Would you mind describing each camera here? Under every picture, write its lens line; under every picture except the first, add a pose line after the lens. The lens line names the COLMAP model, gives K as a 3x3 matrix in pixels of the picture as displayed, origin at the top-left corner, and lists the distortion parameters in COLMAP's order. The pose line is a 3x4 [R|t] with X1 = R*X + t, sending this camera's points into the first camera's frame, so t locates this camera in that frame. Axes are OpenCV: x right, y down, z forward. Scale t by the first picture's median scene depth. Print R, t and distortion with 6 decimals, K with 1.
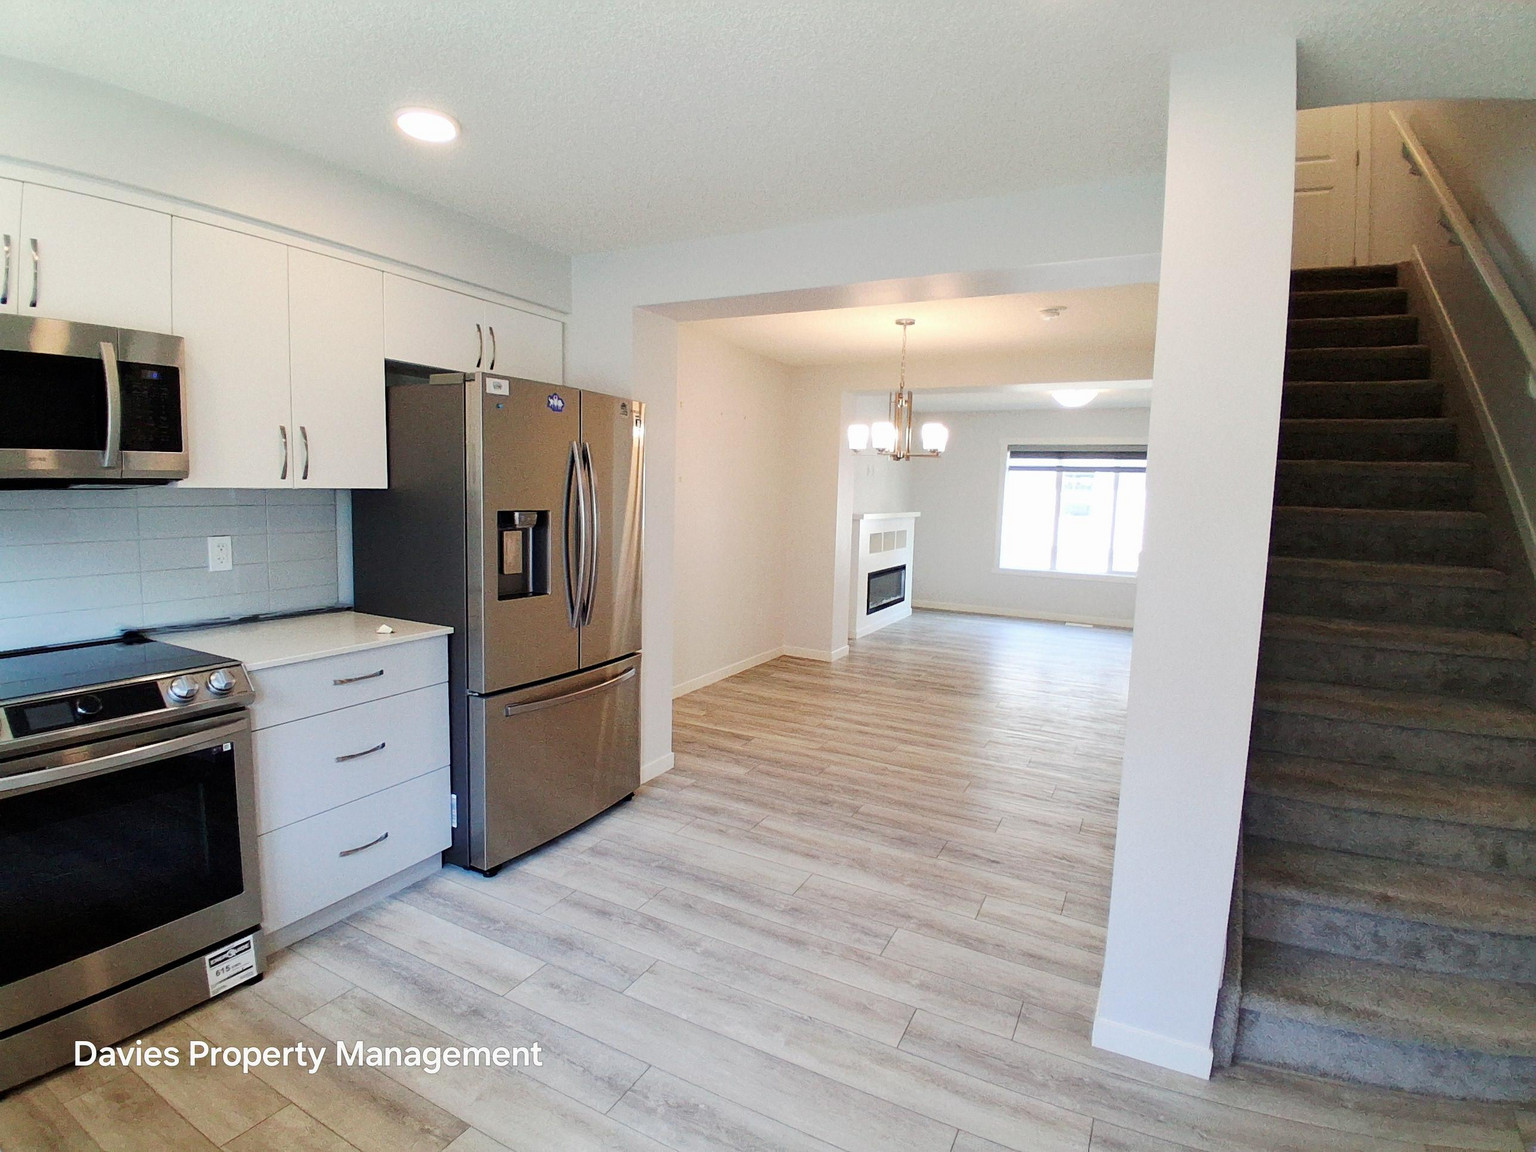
lens RADIAL K [[754.7, 0, 771.3], [0, 754.7, 567.5], [0, 0, 1]] dist [-0.003773, -0.037008]
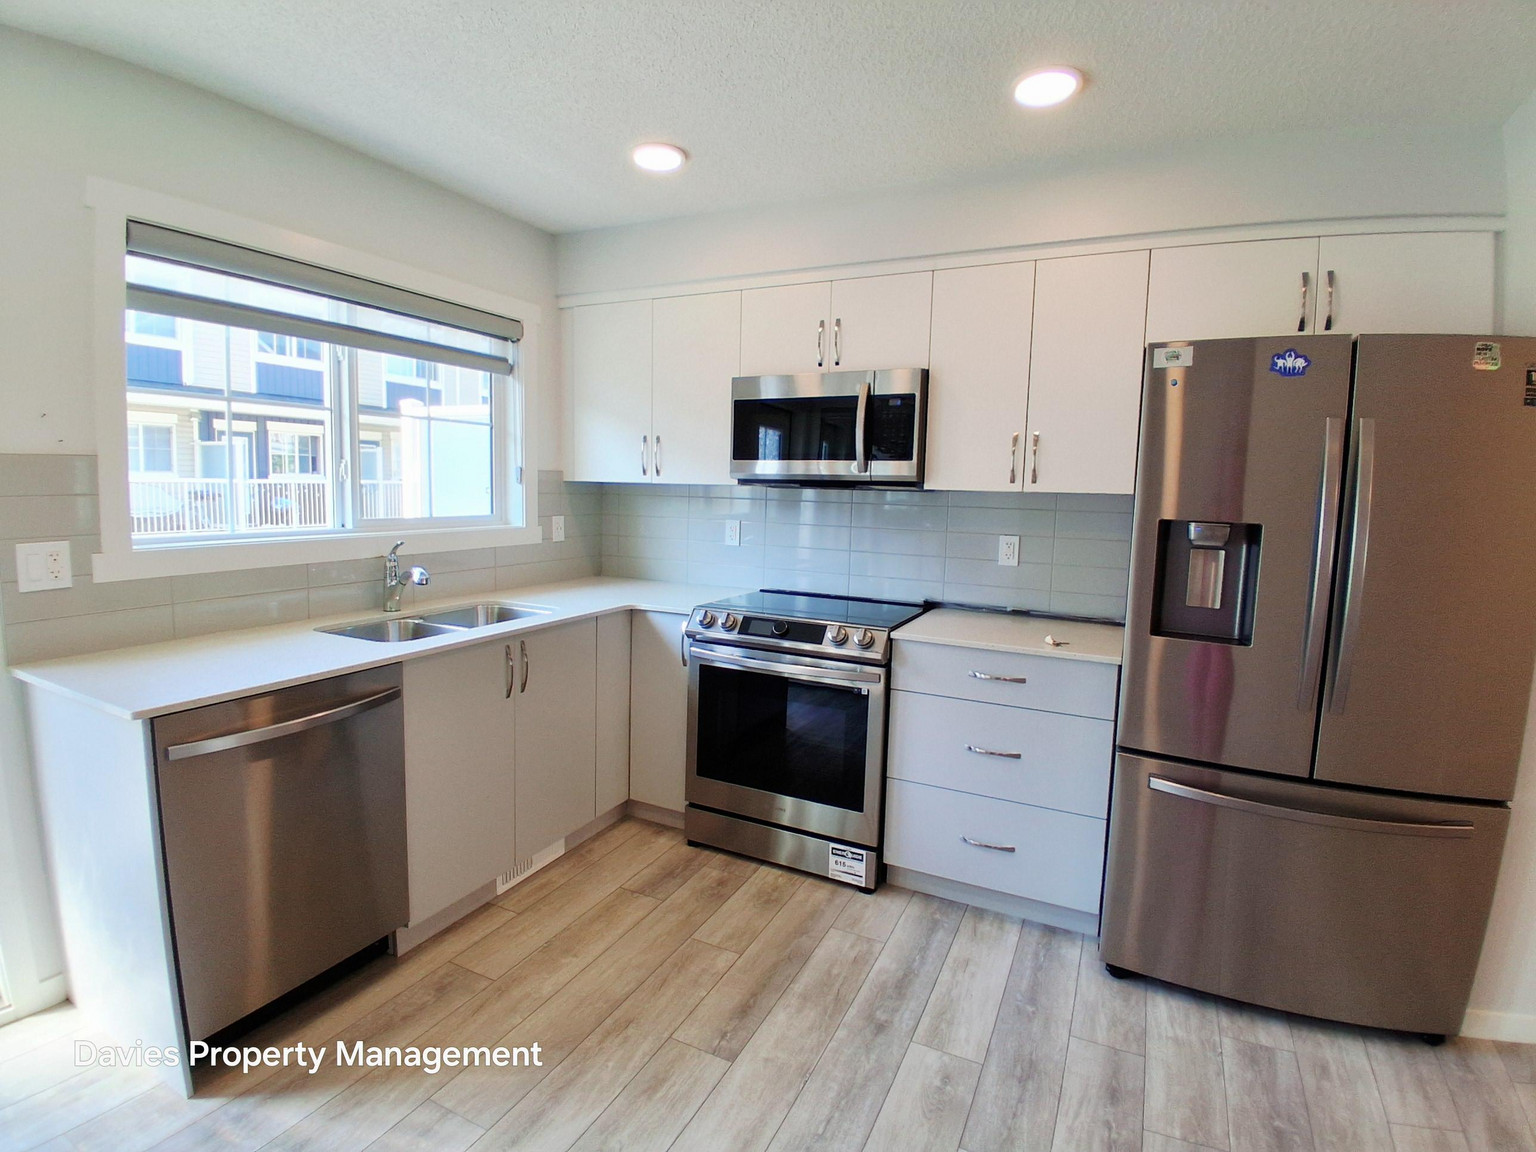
lens RADIAL K [[775.8, 0, 766.2], [0, 775.8, 569.4], [0, 0, 1]] dist [0.018901, -0.057367]
pose [[0.022611, 0.081230, -0.996439, 0.435261], [-0.129950, 0.988477, 0.077633, -0.034577], [0.991263, 0.127732, 0.032906, 0.596706]]
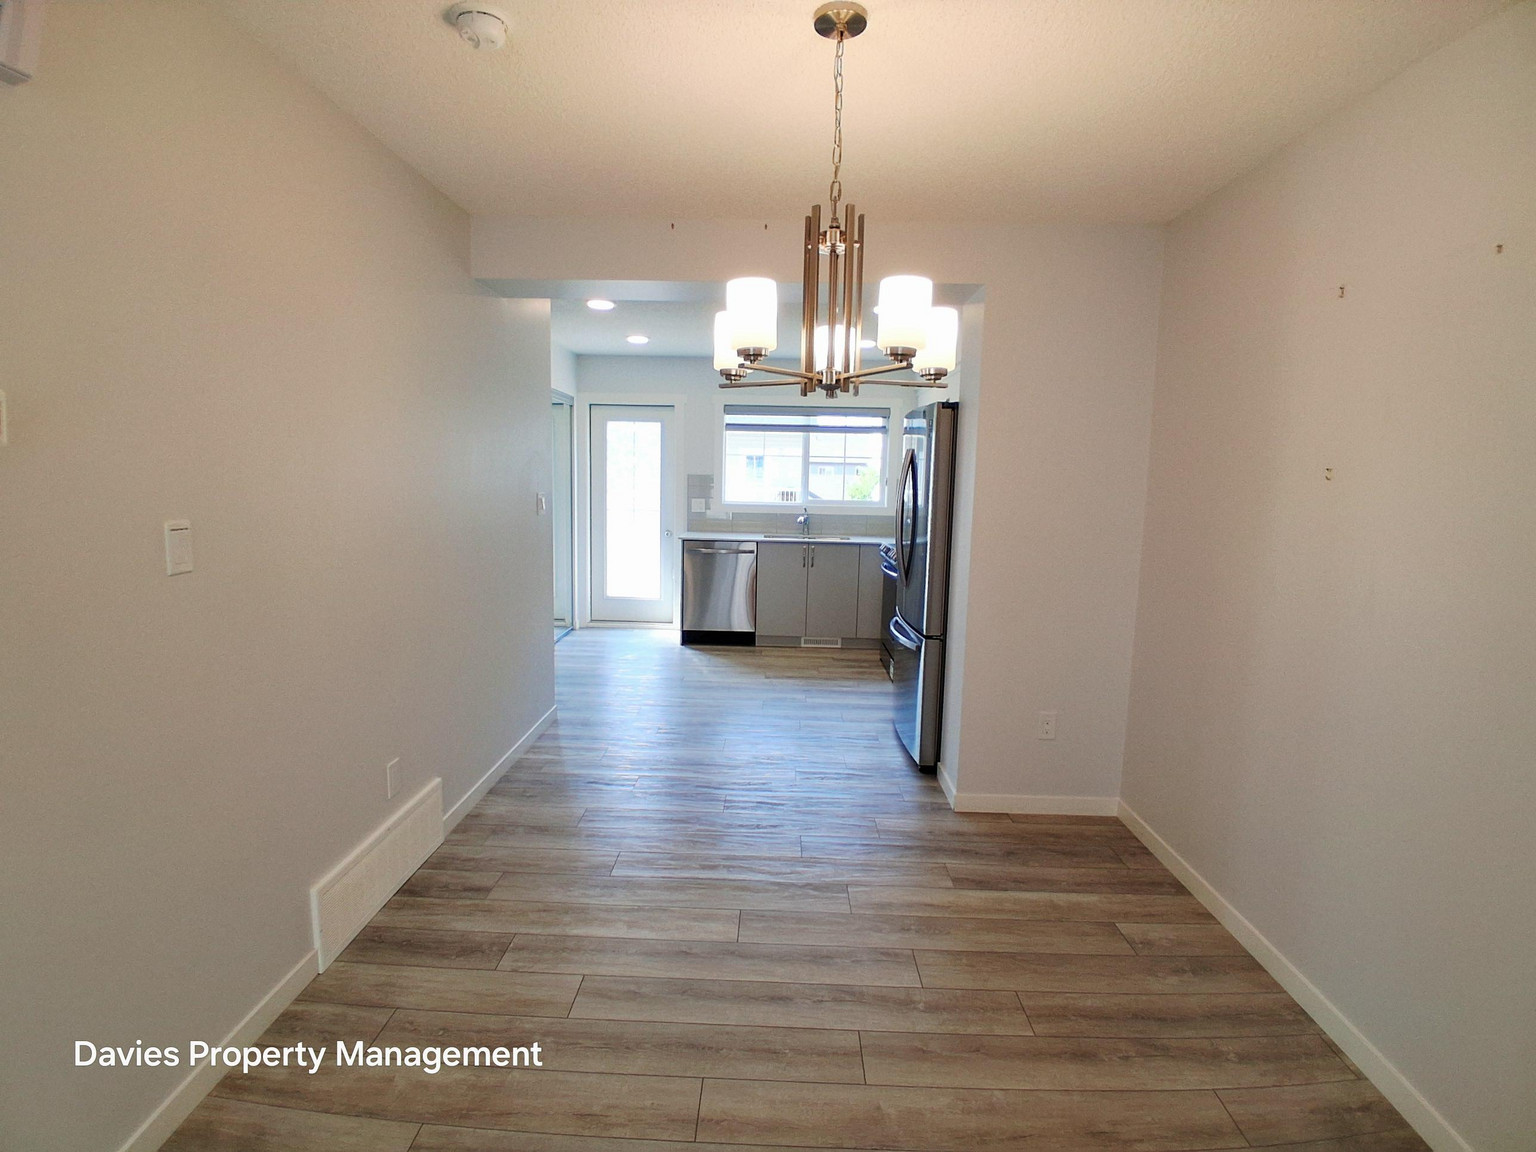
lens RADIAL K [[775.8, 0, 766.2], [0, 775.8, 569.4], [0, 0, 1]] dist [0.018901, -0.057367]
pose [[-0.898115, -0.004407, -0.439738, 0.686115], [-0.102061, 0.974736, 0.198680, -0.235121], [0.427753, 0.223317, -0.875875, 2.483244]]
